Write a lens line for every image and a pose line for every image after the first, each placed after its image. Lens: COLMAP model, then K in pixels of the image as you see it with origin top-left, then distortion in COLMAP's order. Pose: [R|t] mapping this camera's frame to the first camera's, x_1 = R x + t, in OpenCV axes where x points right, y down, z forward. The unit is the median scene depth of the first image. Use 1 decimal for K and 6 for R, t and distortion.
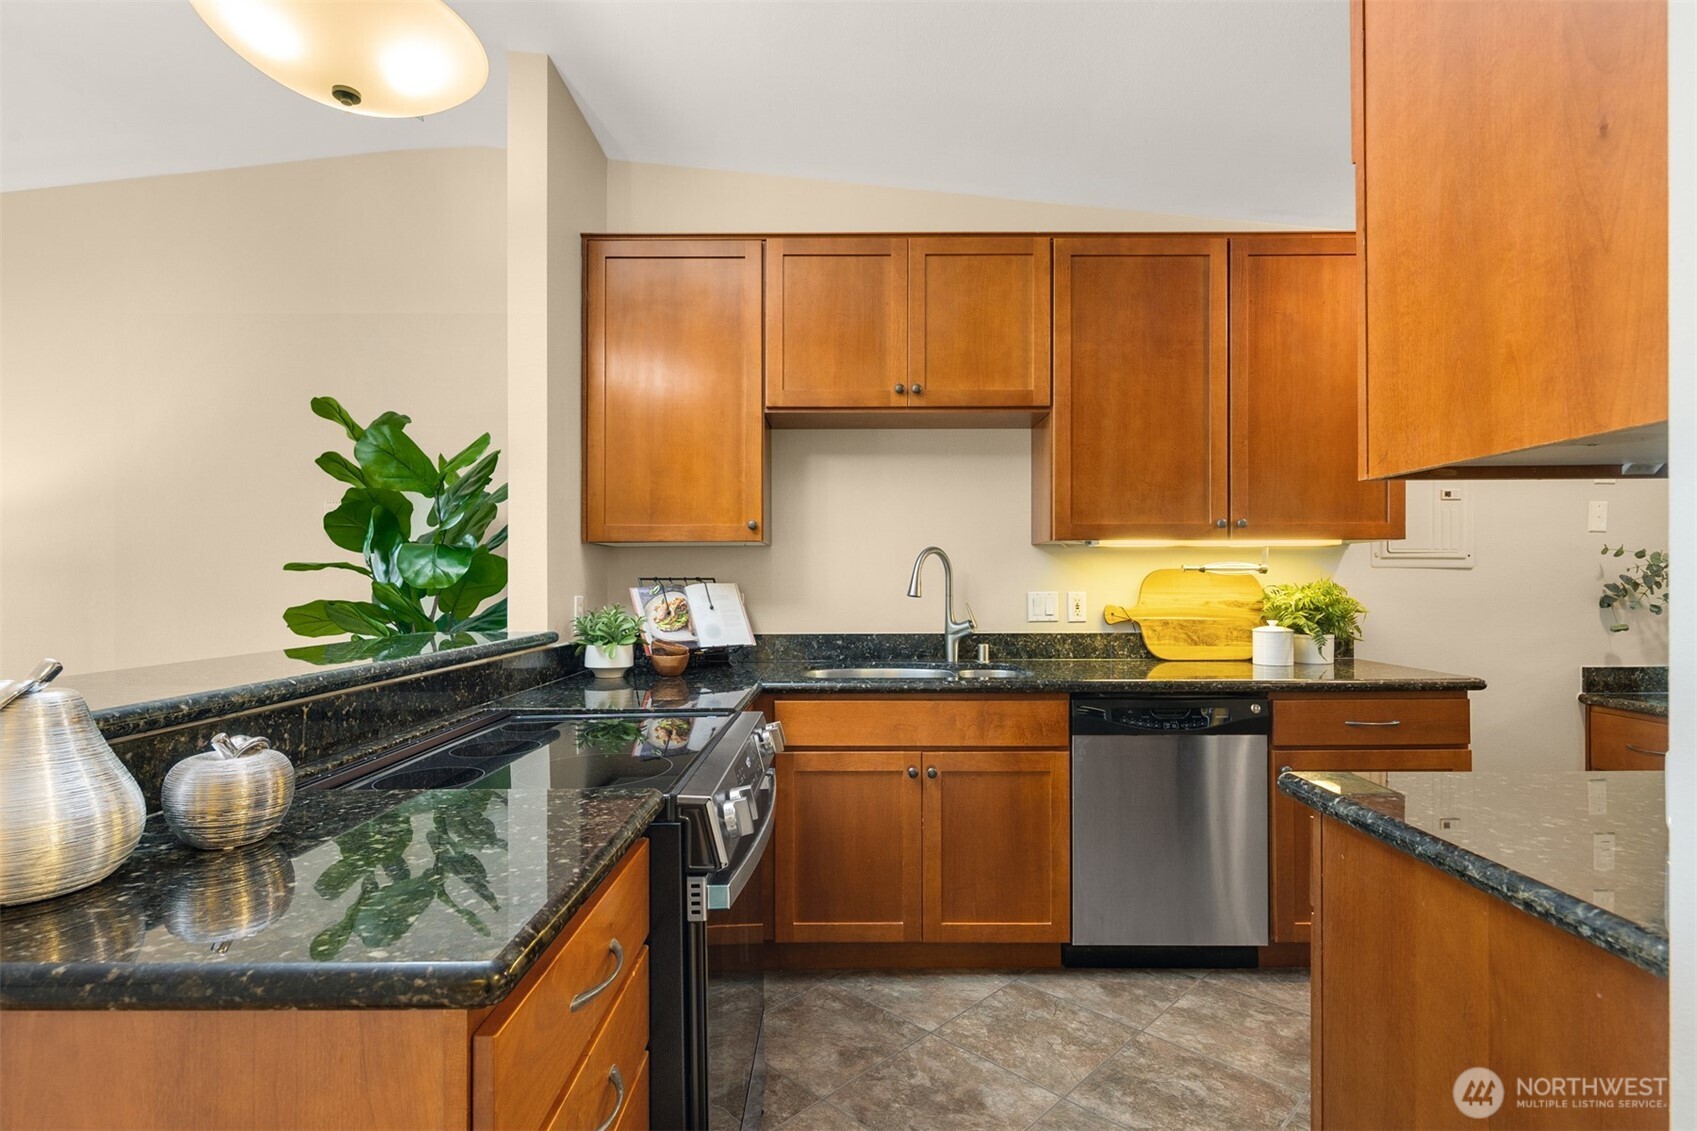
lens RADIAL K [[820.3, 0, 846.6], [0, 820.3, 575.3], [0, 0, 1]] dist [0.004271, -0.004947]
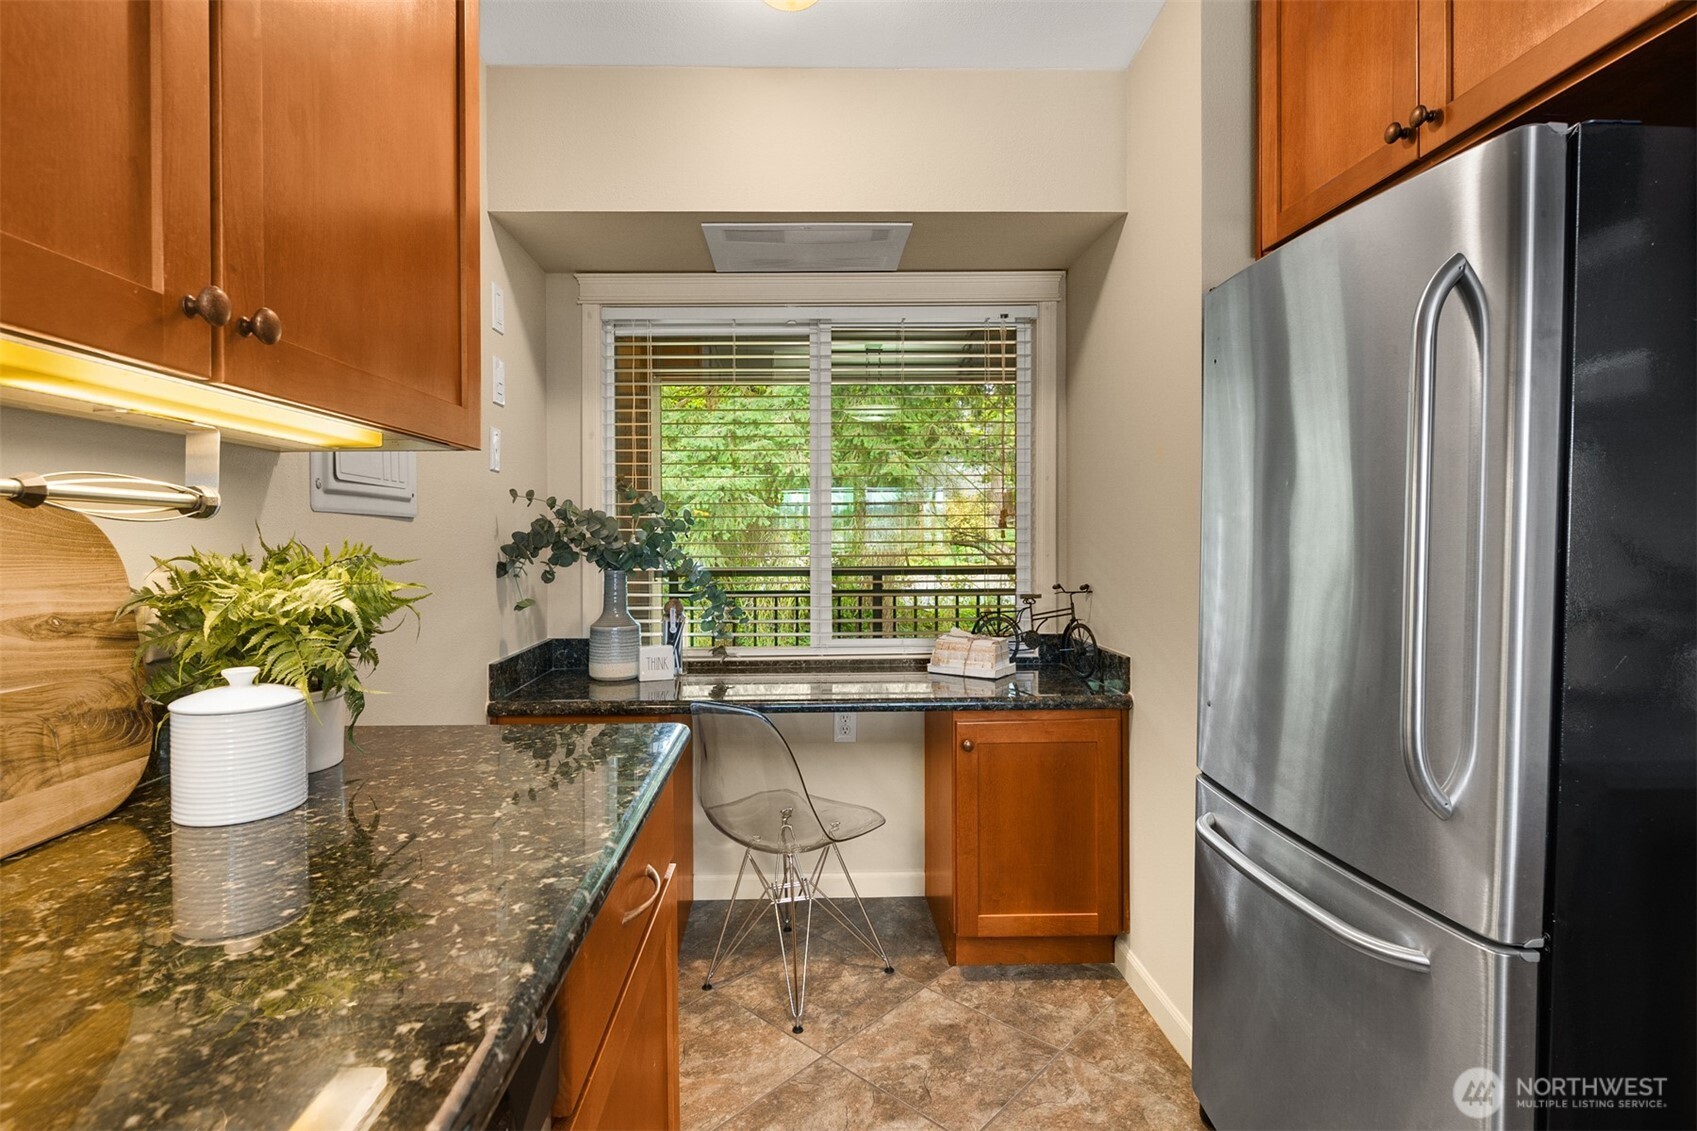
lens RADIAL K [[820.3, 0, 765.3], [0, 820.3, 544.5], [0, 0, 1]] dist [0.004271, -0.004947]
pose [[-0.001175, -0.007317, 0.999973, 0.213236], [0.000216, 0.999973, 0.007317, 0.005709], [-0.999999, 0.000224, -0.001173, 0.828801]]
